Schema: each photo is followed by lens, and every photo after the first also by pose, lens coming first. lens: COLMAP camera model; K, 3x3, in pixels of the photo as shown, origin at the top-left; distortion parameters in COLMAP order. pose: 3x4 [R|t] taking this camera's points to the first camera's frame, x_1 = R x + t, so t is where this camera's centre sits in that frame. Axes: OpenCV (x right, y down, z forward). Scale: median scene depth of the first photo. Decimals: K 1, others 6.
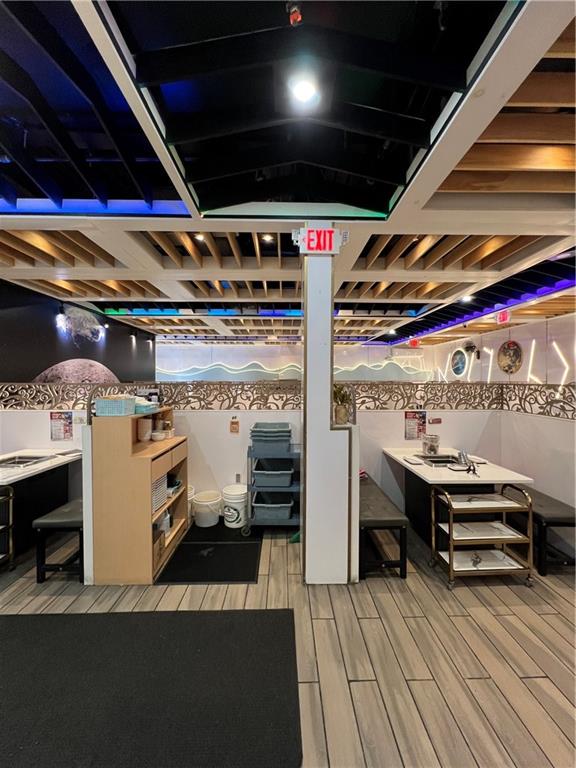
lens RADIAL K [[306.5, 0, 289.5], [0, 306.5, 383.5], [0, 0, 1]] dist [-0.001707, 0.000264]
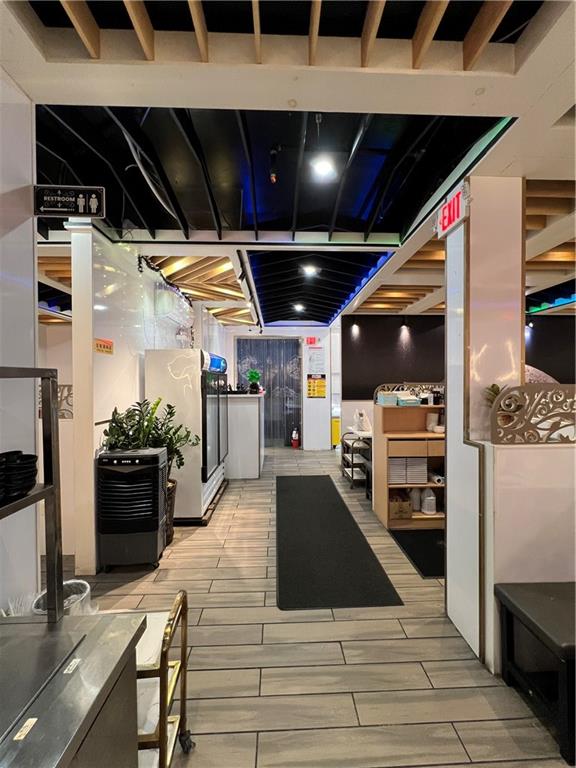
lens RADIAL K [[306.5, 0, 289.5], [0, 306.5, 383.5], [0, 0, 1]] dist [-0.001707, 0.000264]
pose [[0.023975, 0.006050, -0.999694, 1.013469], [-0.005804, 0.999966, 0.005913, -0.004401], [0.999696, 0.005660, 0.024010, 0.589691]]
